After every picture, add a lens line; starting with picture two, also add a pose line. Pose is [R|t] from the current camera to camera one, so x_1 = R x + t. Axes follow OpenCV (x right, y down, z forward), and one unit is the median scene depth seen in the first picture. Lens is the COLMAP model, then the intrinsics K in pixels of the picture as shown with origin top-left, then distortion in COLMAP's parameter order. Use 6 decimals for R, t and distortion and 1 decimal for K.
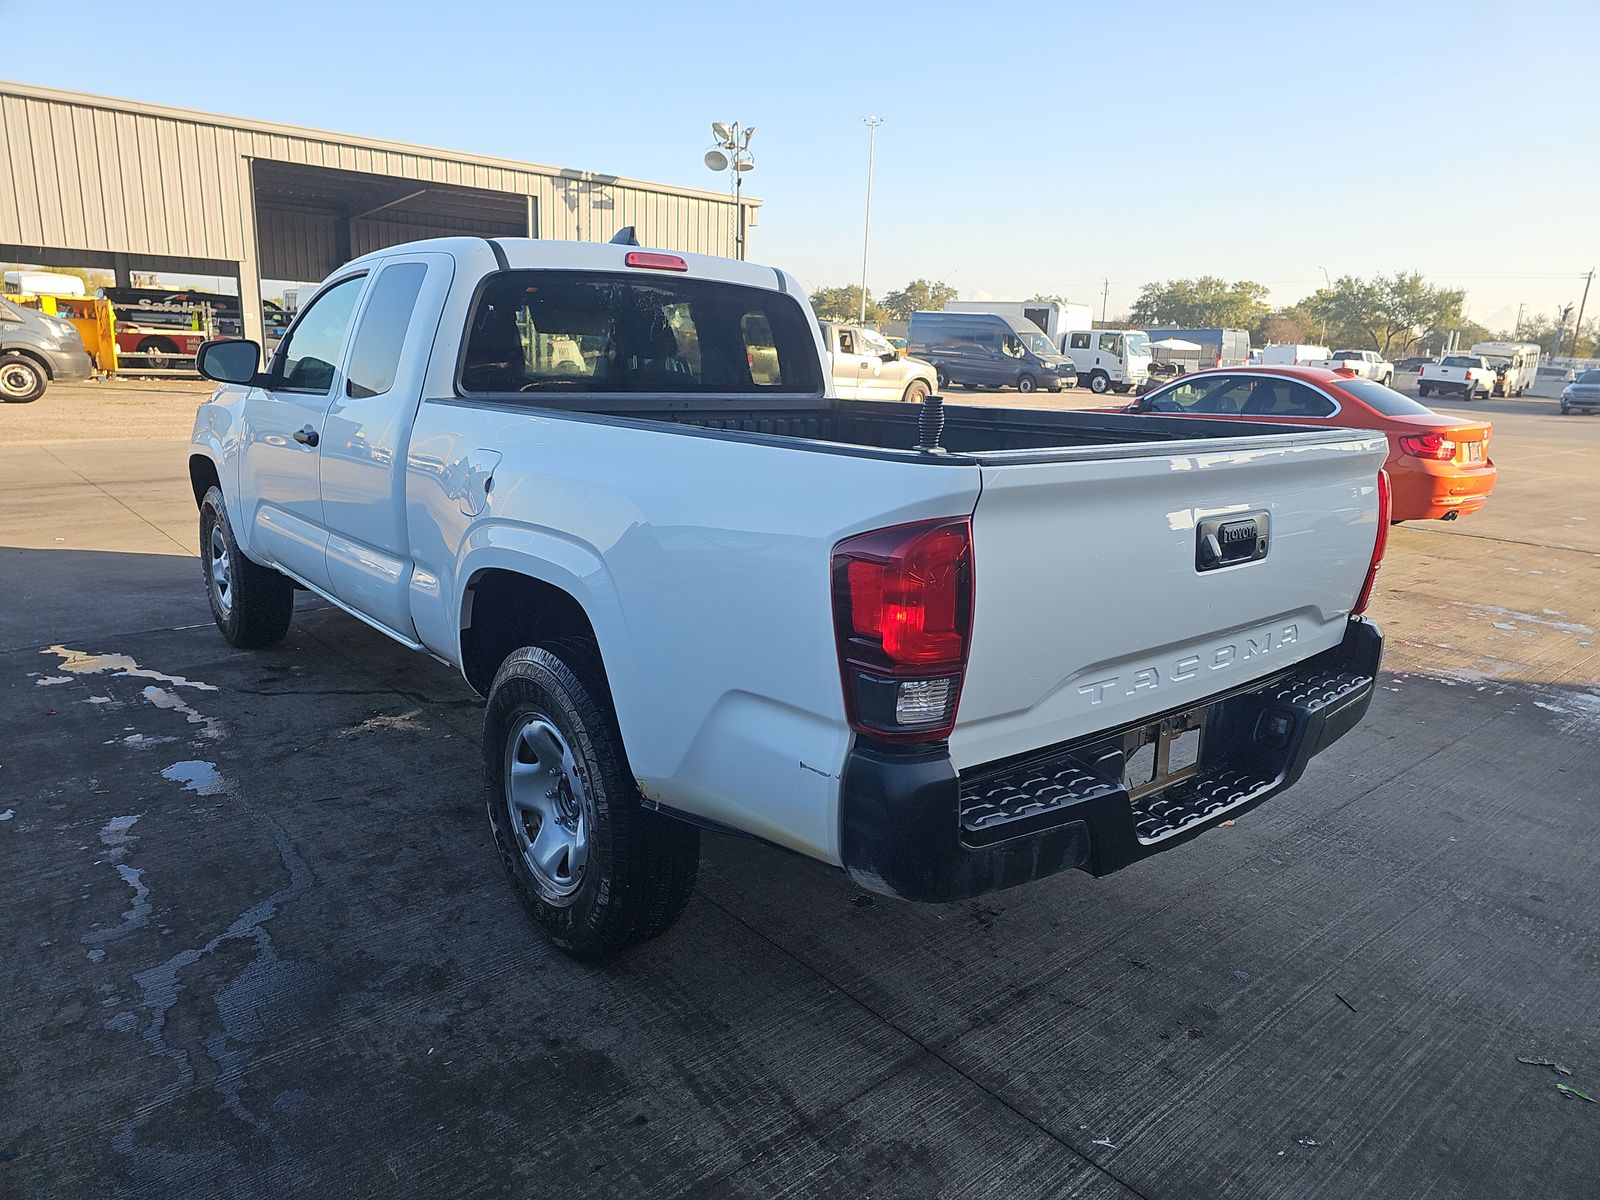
lens RADIAL K [[1047.6, 0, 812.4], [0, 1047.6, 587.3], [0, 0, 1]] dist [0.048928, -0.034978]
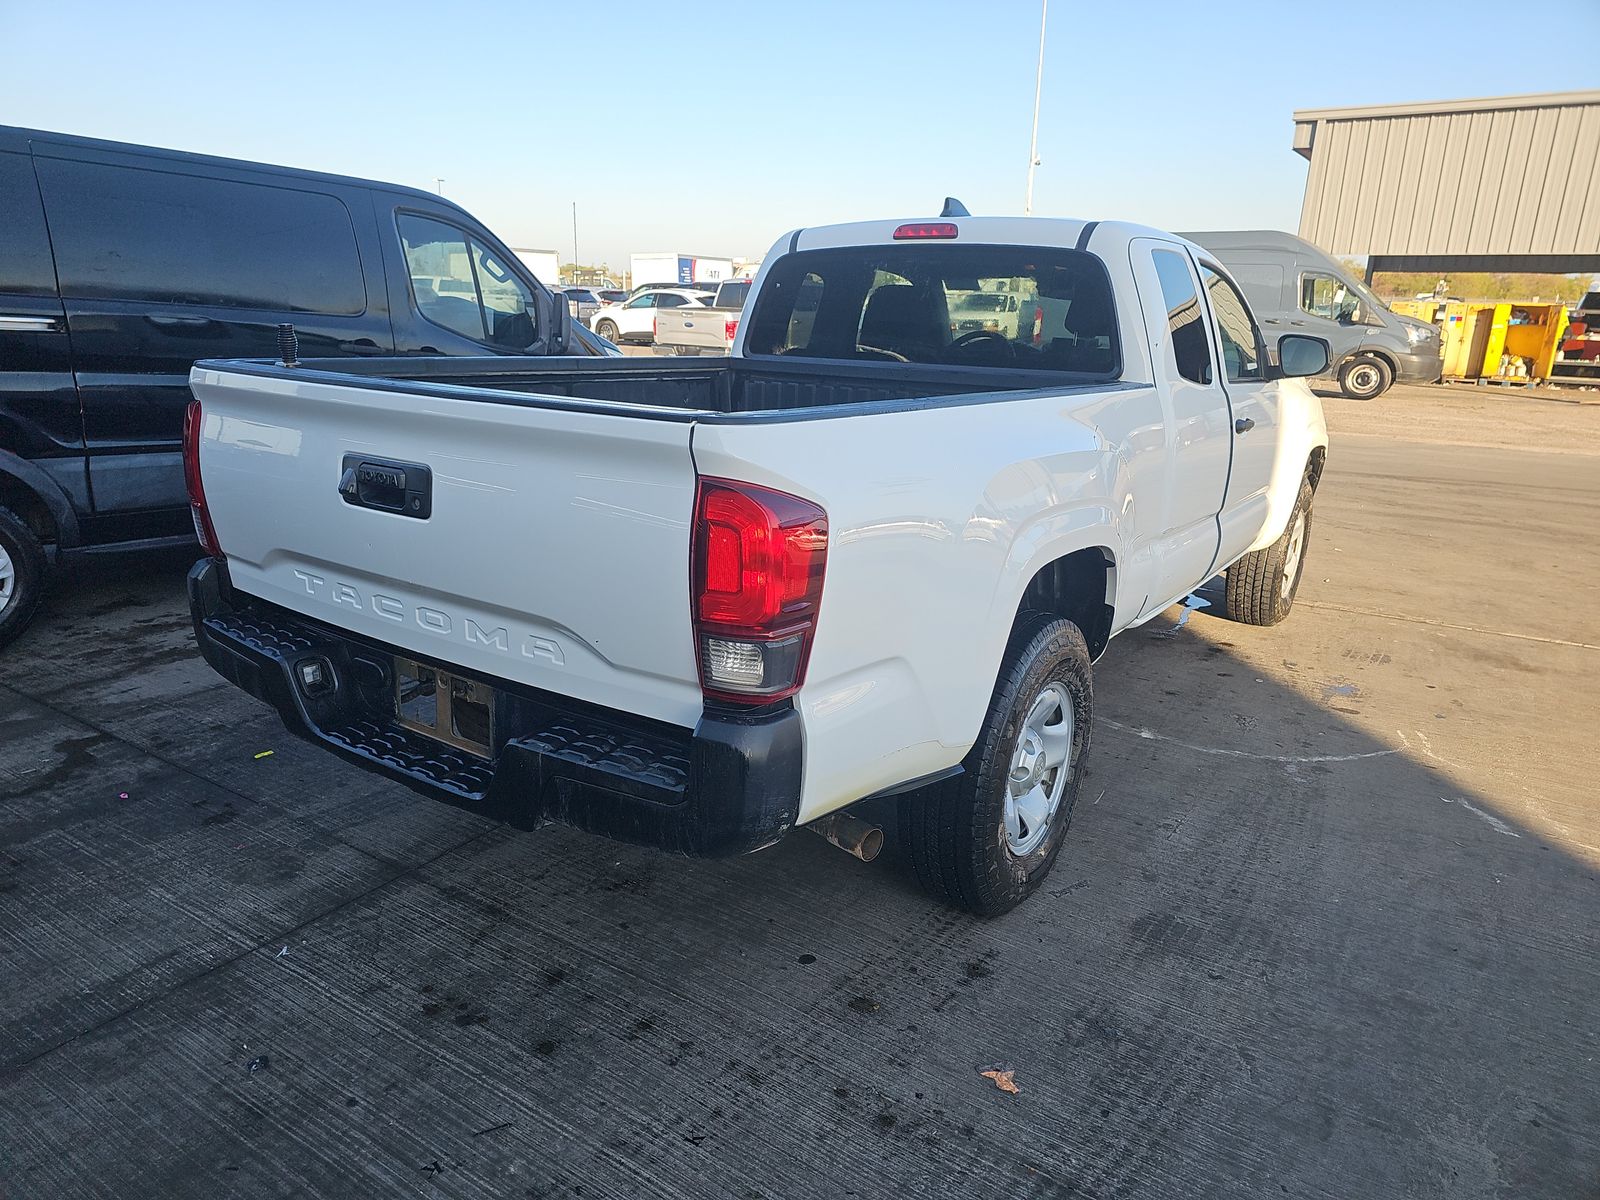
lens RADIAL K [[1047.6, 0, 784.7], [0, 1047.6, 603.1], [0, 0, 1]] dist [0.048928, -0.034978]
pose [[0.263778, 0.233792, -0.935822, 0.118093], [-0.231027, 0.957257, 0.174028, -0.016073], [0.936508, 0.170295, 0.306515, 0.088393]]
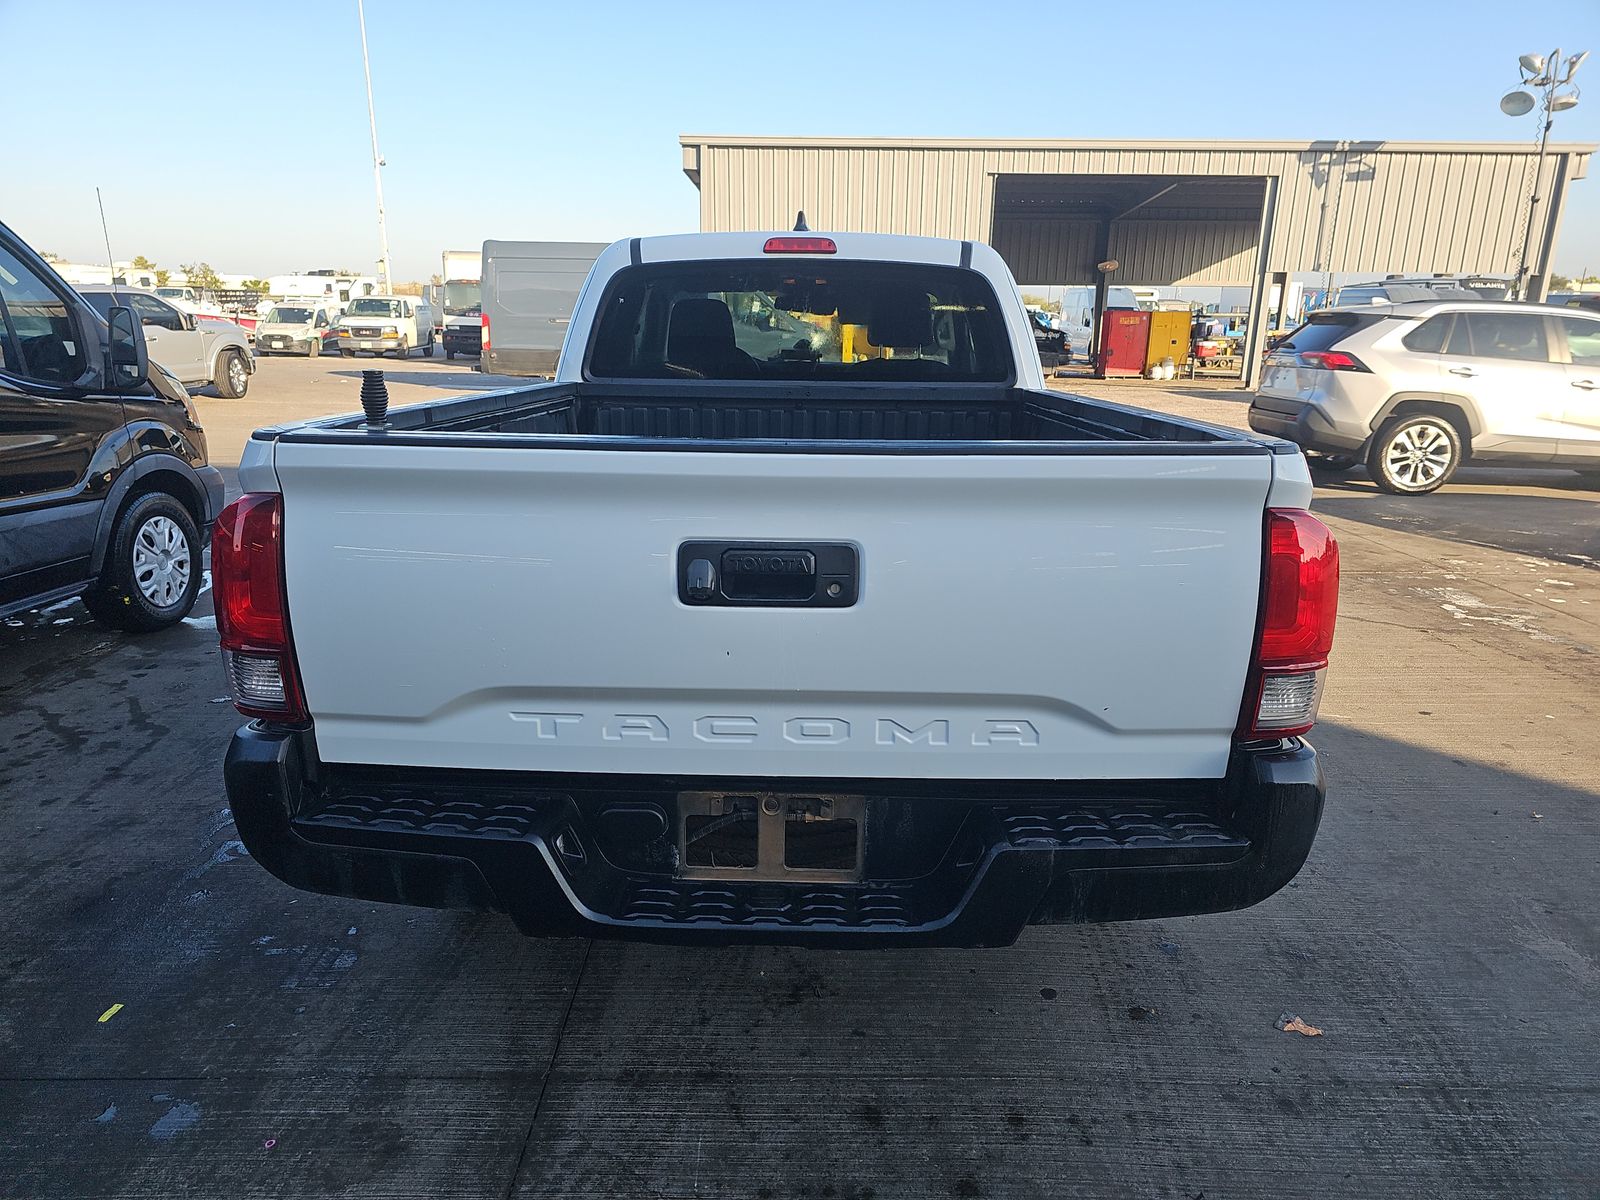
lens RADIAL K [[1047.6, 0, 803.6], [0, 1047.6, 610.8], [0, 0, 1]] dist [0.048928, -0.034978]
pose [[0.755577, 0.146285, -0.638517, 0.074343], [-0.131717, 0.988766, 0.070663, -0.006127], [0.641681, 0.030712, 0.766357, 0.037228]]
